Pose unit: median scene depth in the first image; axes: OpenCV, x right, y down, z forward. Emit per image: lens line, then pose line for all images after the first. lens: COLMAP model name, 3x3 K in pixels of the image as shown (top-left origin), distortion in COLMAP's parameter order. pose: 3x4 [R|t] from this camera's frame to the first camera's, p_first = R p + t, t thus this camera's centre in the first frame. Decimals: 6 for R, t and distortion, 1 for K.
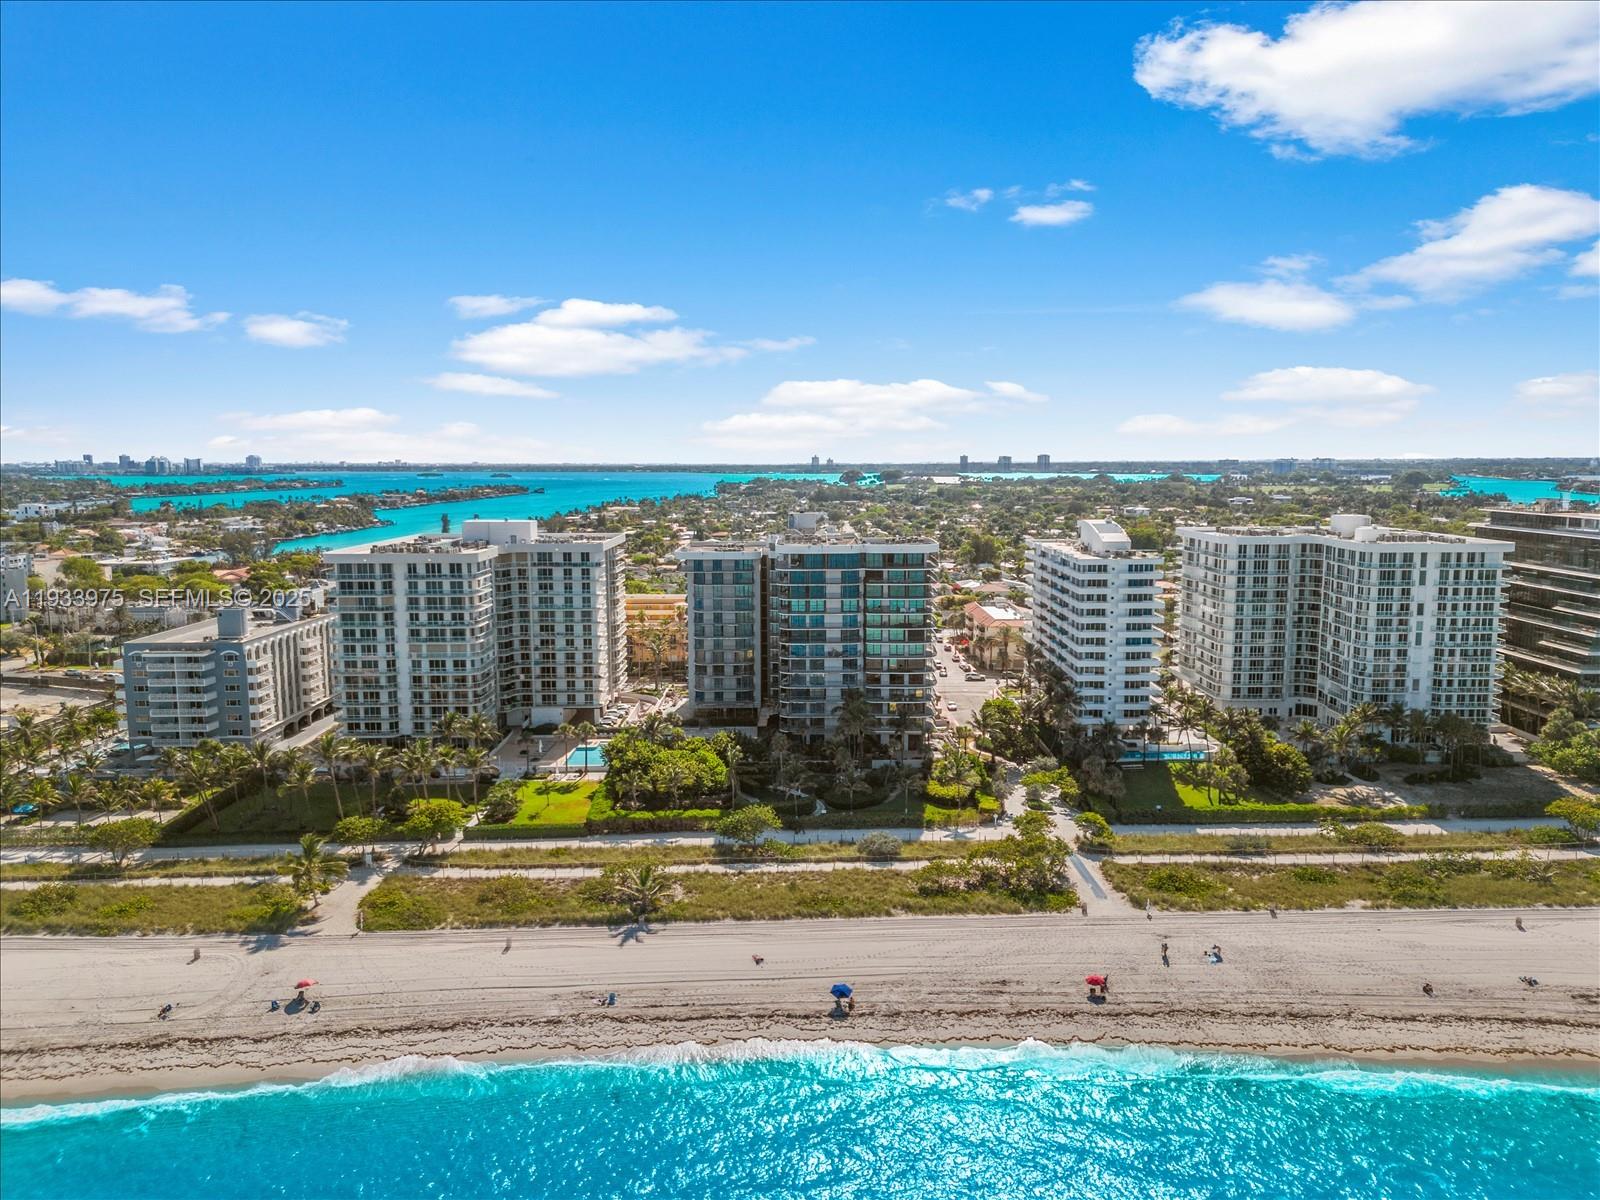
lens RADIAL K [[1153.9, 0, 844.8], [0, 1153.9, 473.3], [0, 0, 1]] dist [0.003507, 0.002989]
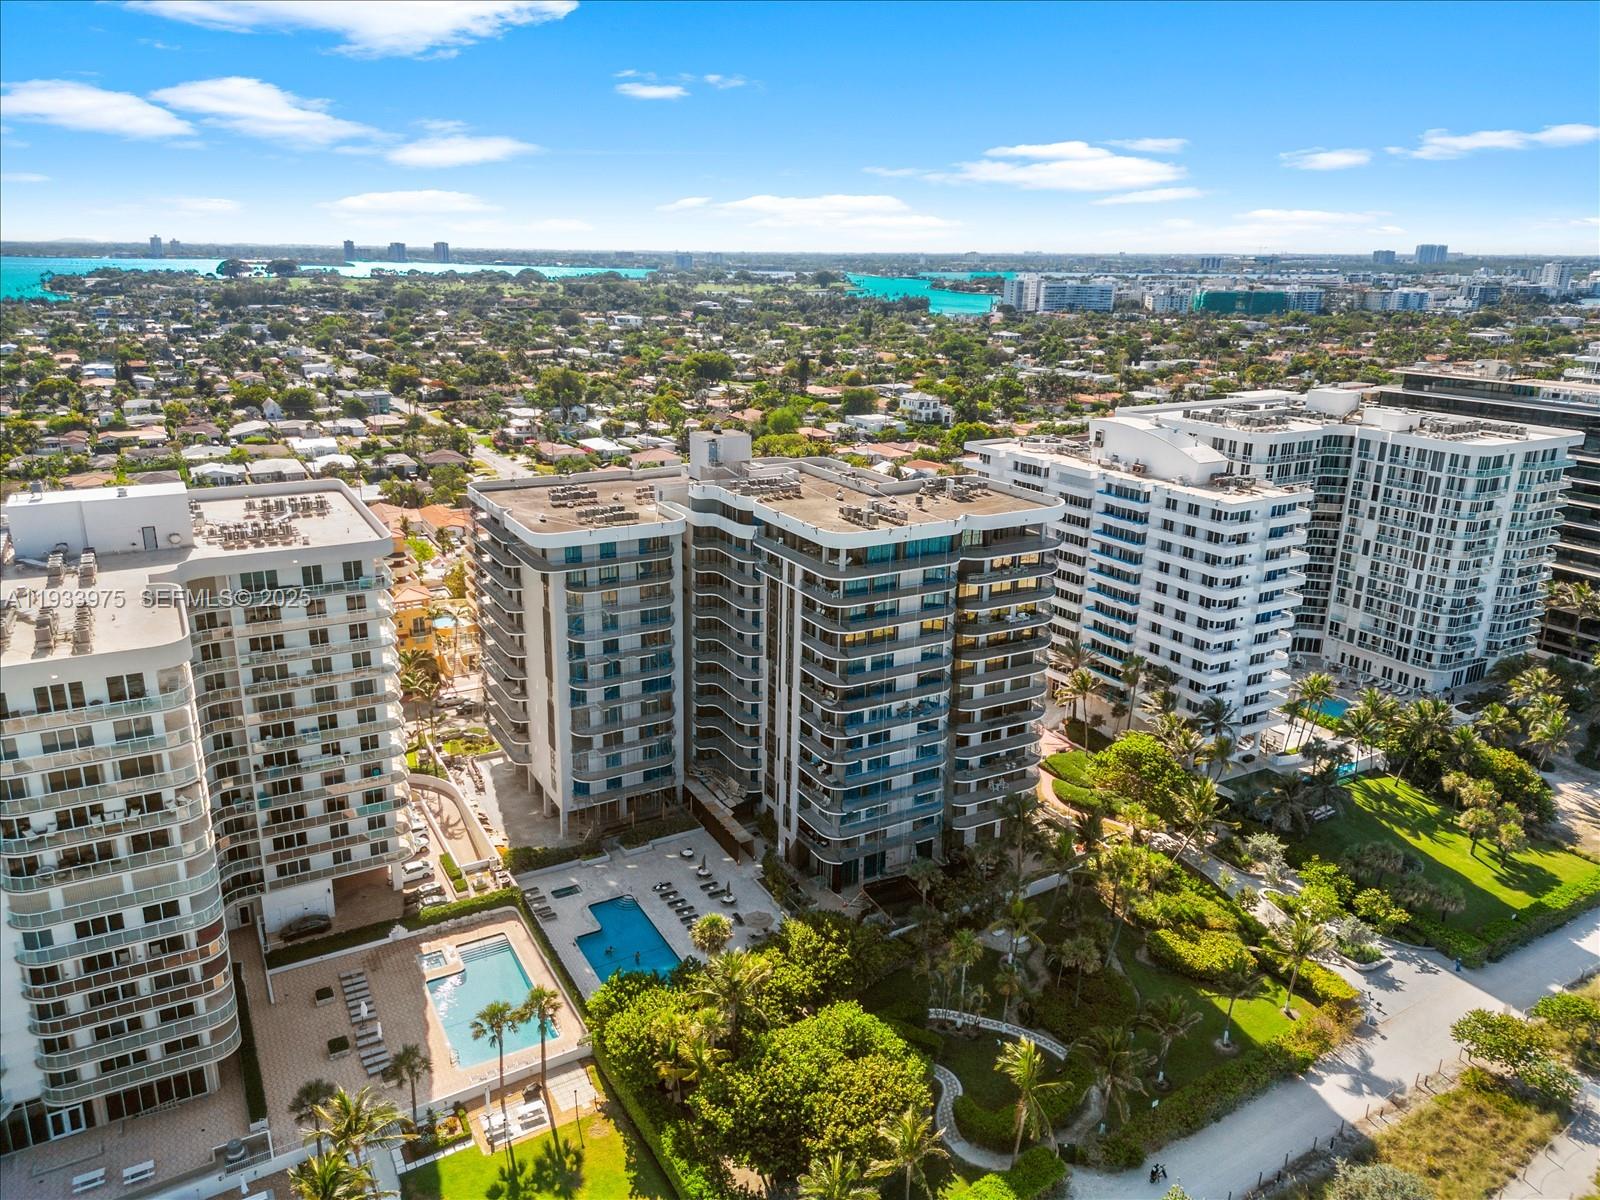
lens RADIAL K [[1164.7, 0, 798.0], [0, 1164.7, 471.8], [0, 0, 1]] dist [-0.003357, -0.002379]
pose [[0.885741, -0.075888, 0.457934, -0.304574], [-0.008101, 0.983868, 0.178712, -0.058299], [-0.464109, -0.162002, 0.870838, 0.558230]]
